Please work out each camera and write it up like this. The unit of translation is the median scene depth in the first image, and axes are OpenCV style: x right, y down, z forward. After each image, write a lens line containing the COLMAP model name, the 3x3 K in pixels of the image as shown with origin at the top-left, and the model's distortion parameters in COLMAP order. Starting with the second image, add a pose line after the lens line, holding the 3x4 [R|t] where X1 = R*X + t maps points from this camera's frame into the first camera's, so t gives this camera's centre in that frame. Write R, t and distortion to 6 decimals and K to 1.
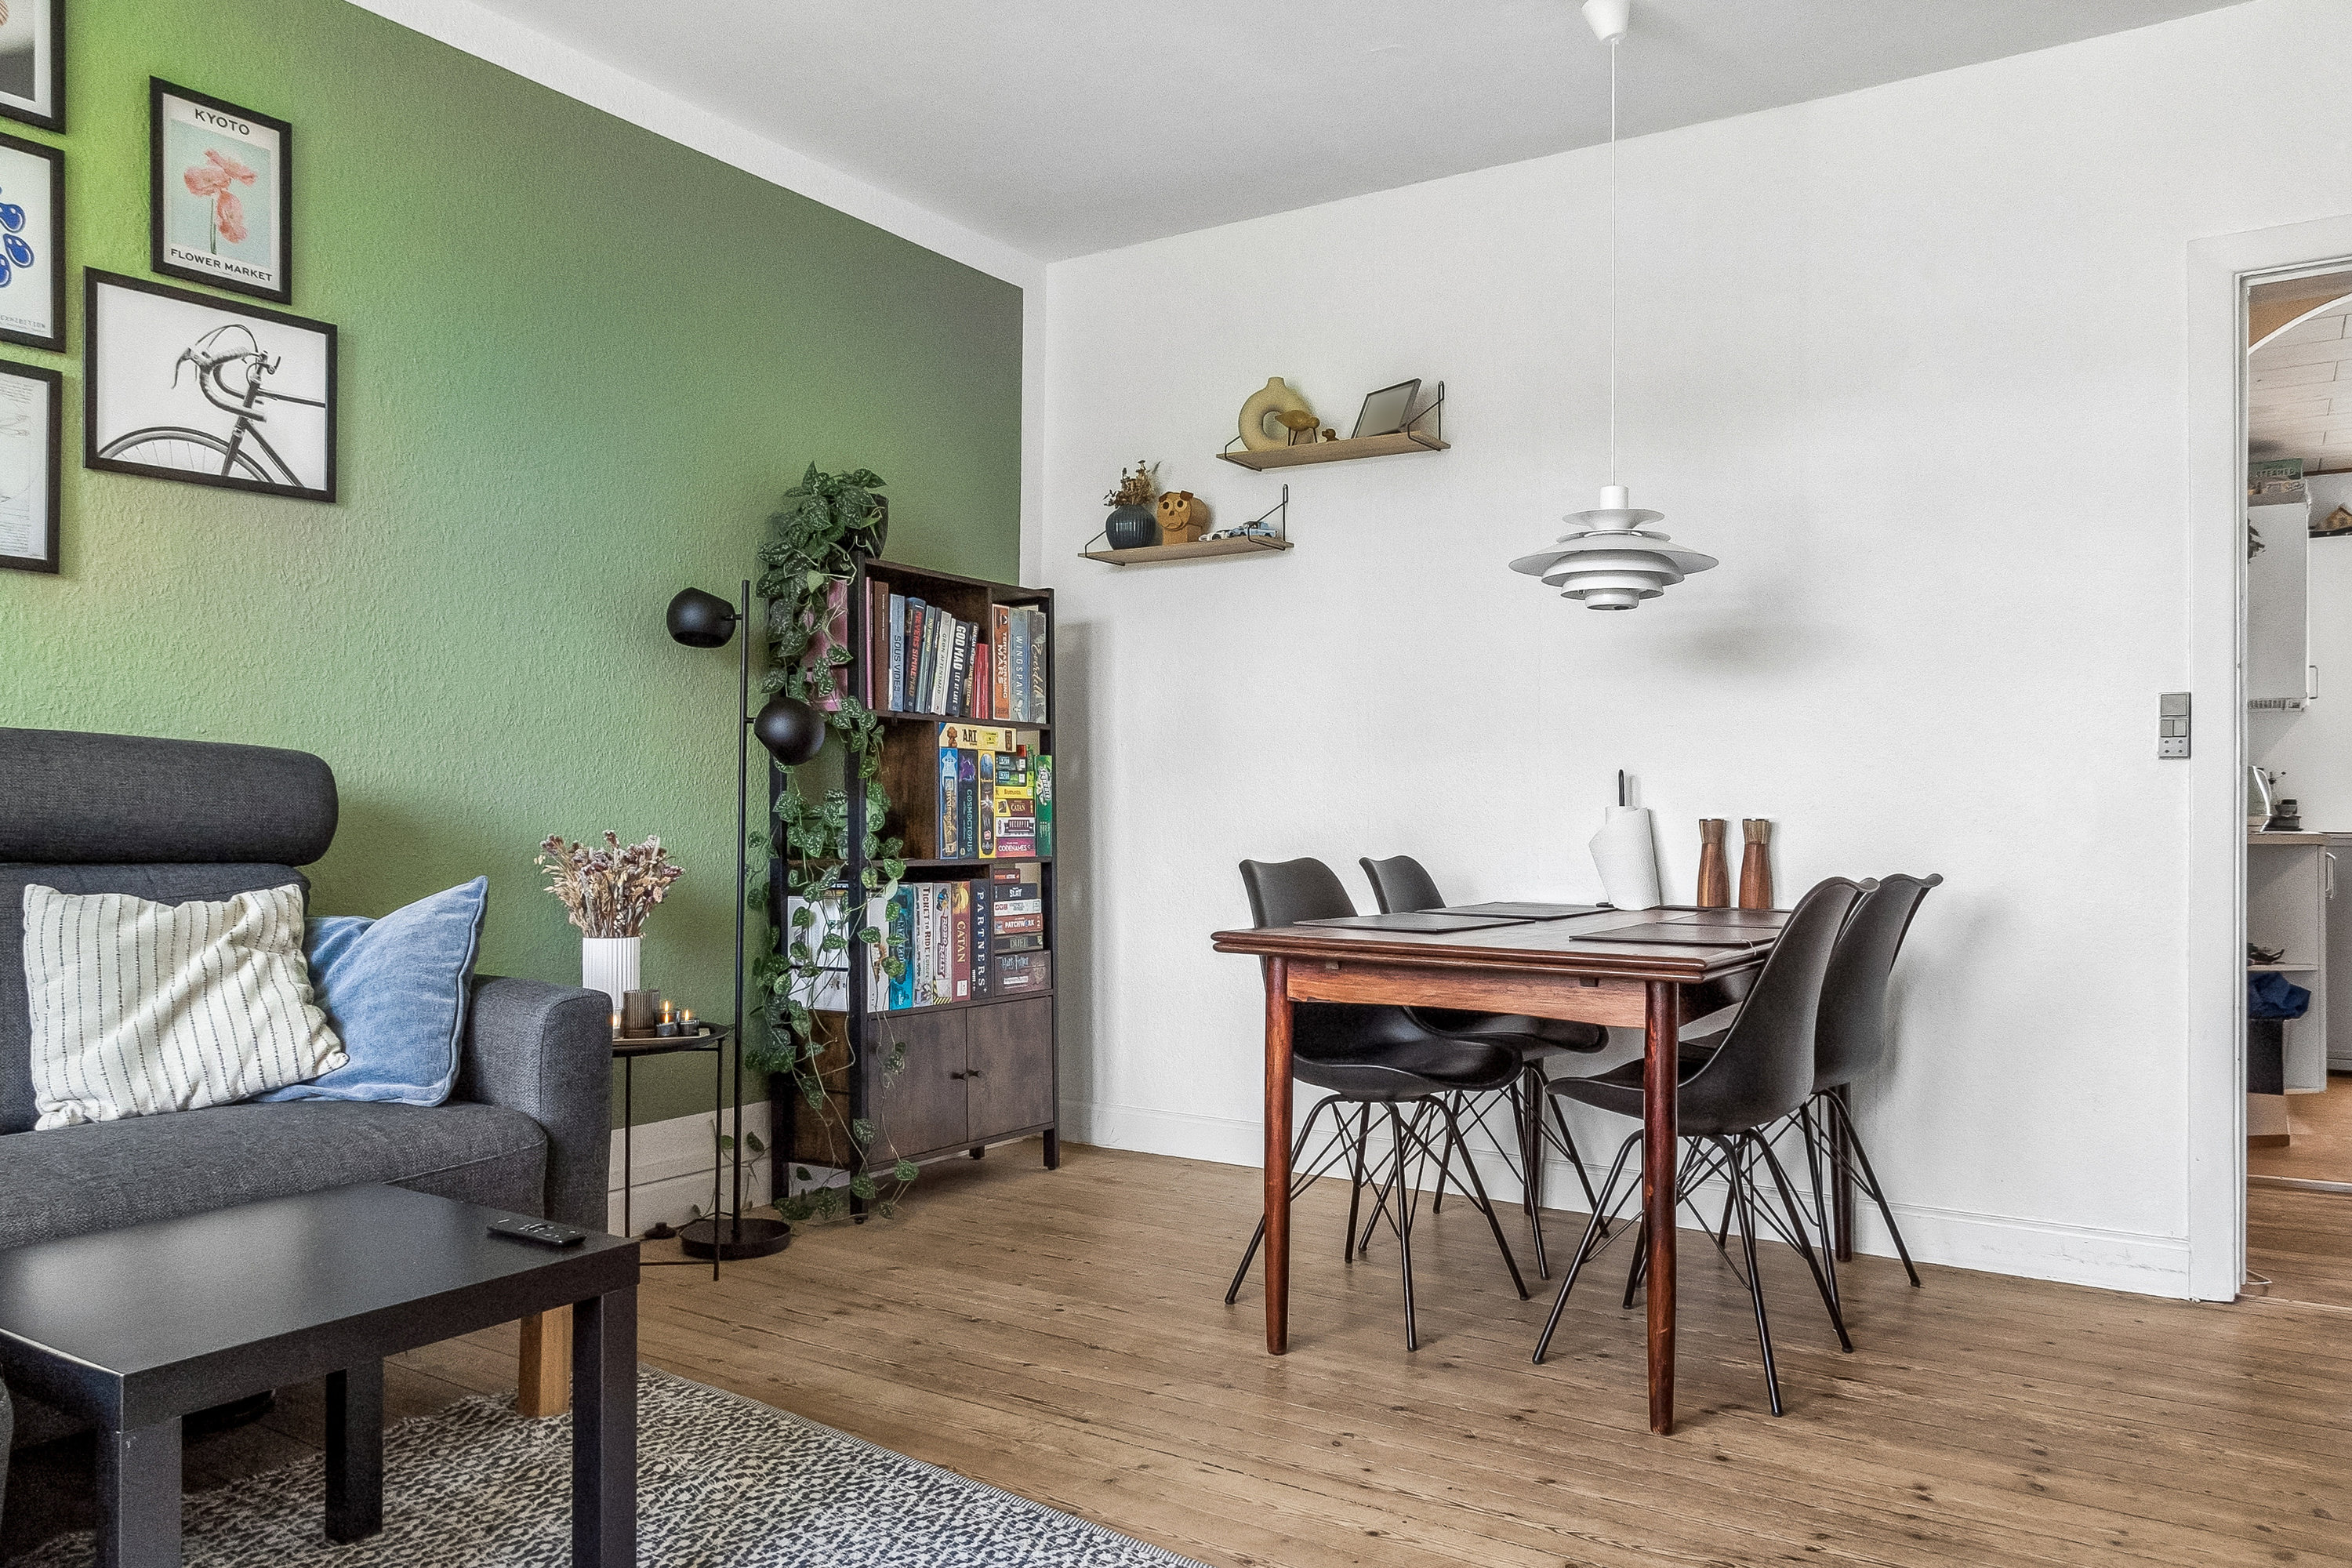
lens RADIAL K [[1643.0, 0, 1160.0], [0, 1643.0, 793.8], [0, 0, 1]] dist [-0.035110, 0.034713]
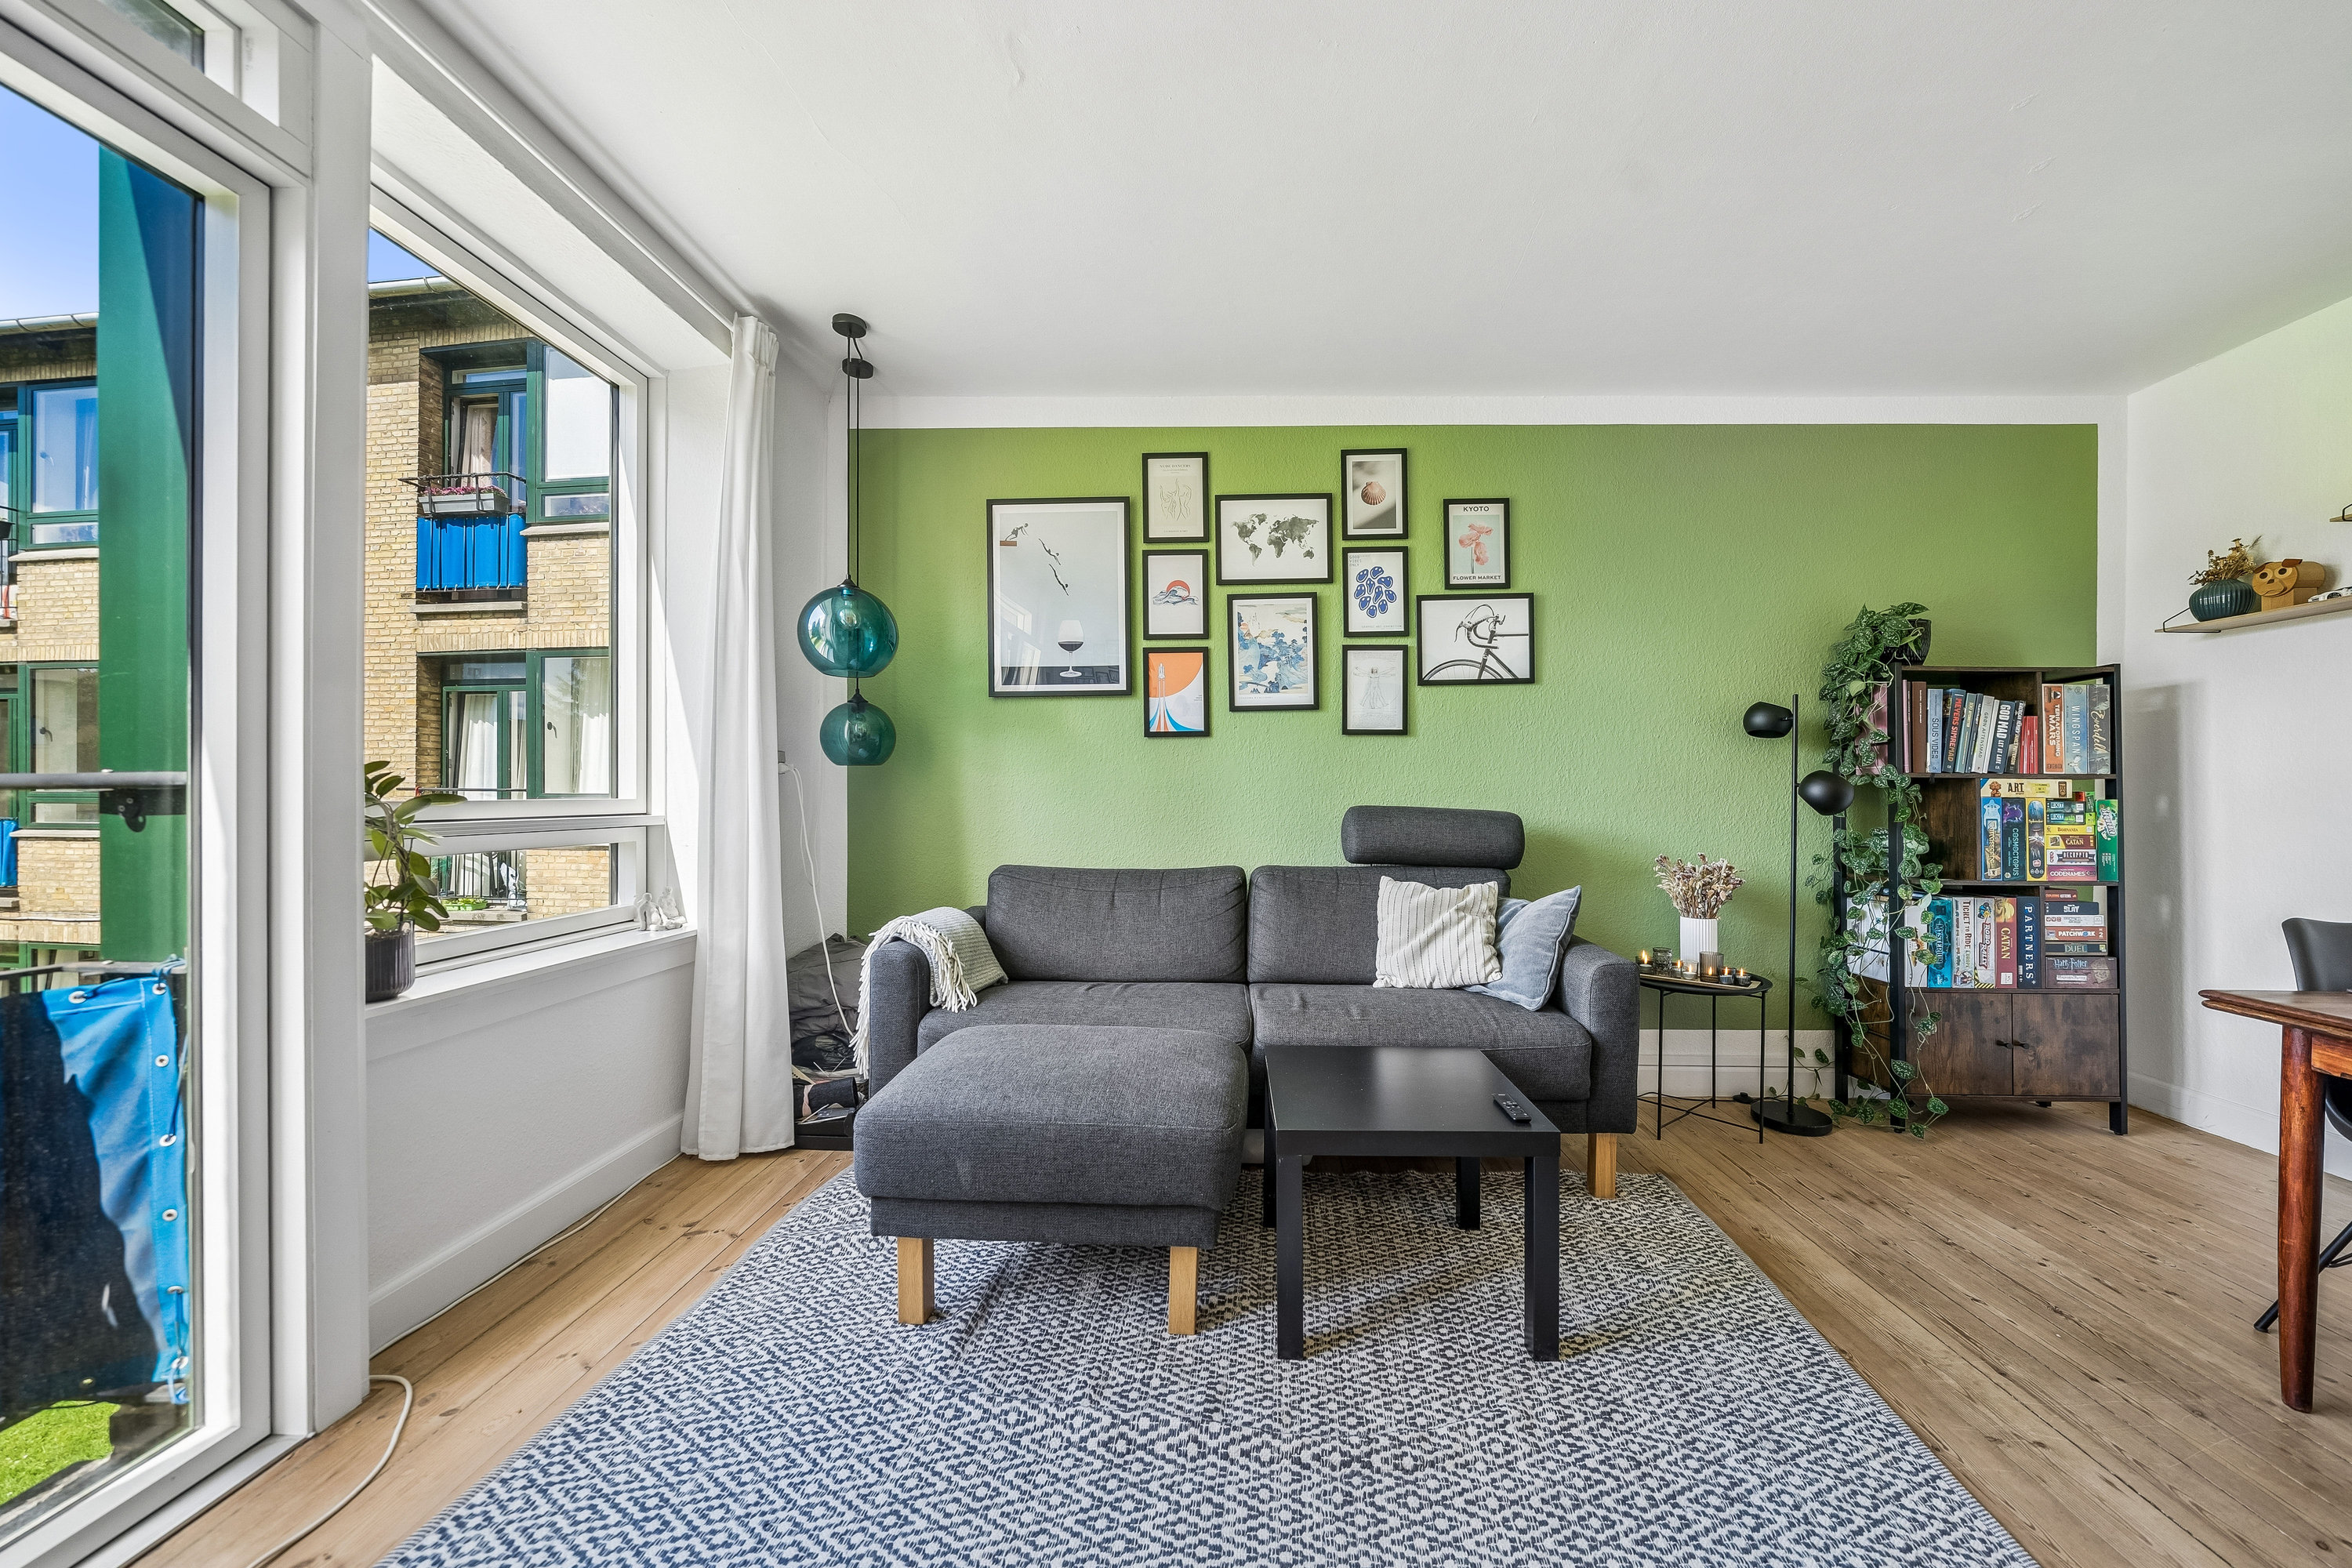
lens RADIAL K [[834.1, 0, 1219.3], [0, 834.1, 795.5], [0, 0, 1]] dist [-0.004058, -0.000220]
pose [[0.542150, -0.004248, -0.840271, 0.111089], [0.010182, 0.999947, 0.001514, -0.041250], [0.840220, -0.009377, 0.542164, 0.115513]]
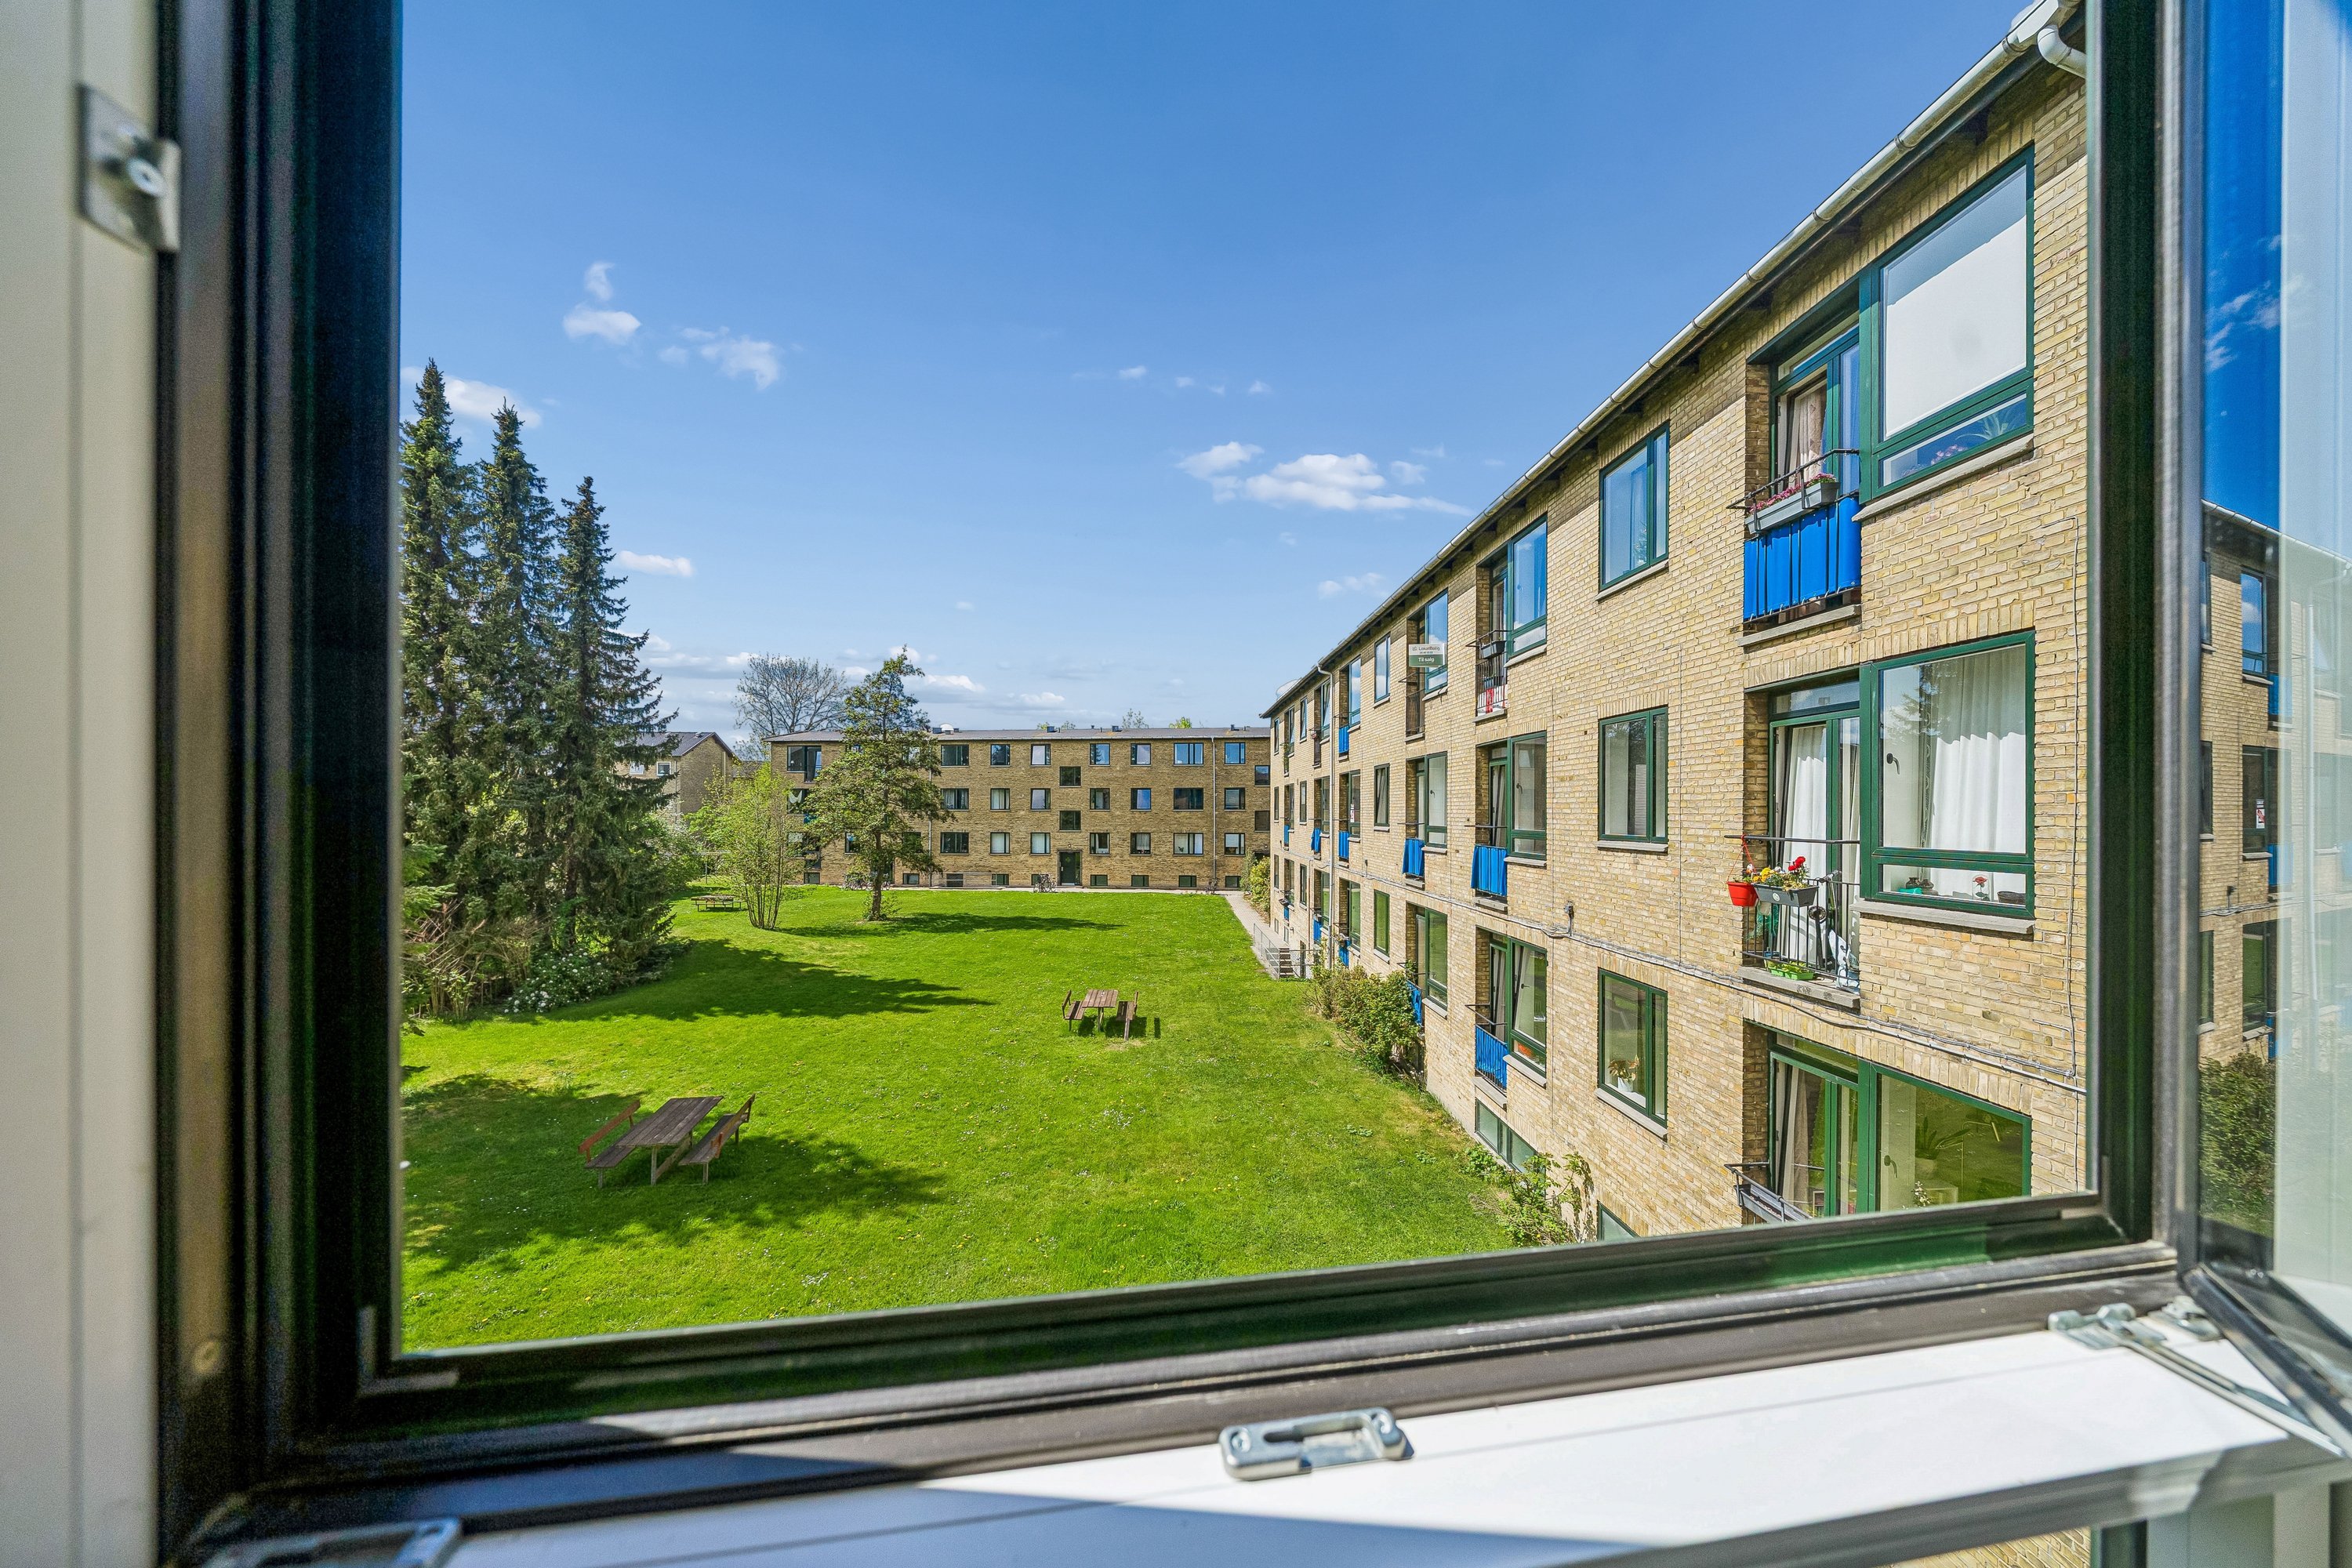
lens RADIAL K [[828.3, 0, 1194.6], [0, 828.3, 814.6], [0, 0, 1]] dist [-0.002189, 0.000110]
pose [[-0.724734, -0.006336, -0.688999, -0.519892], [0.001354, 0.999943, -0.010619, -0.110210], [0.689027, -0.008629, -0.724684, 0.064395]]
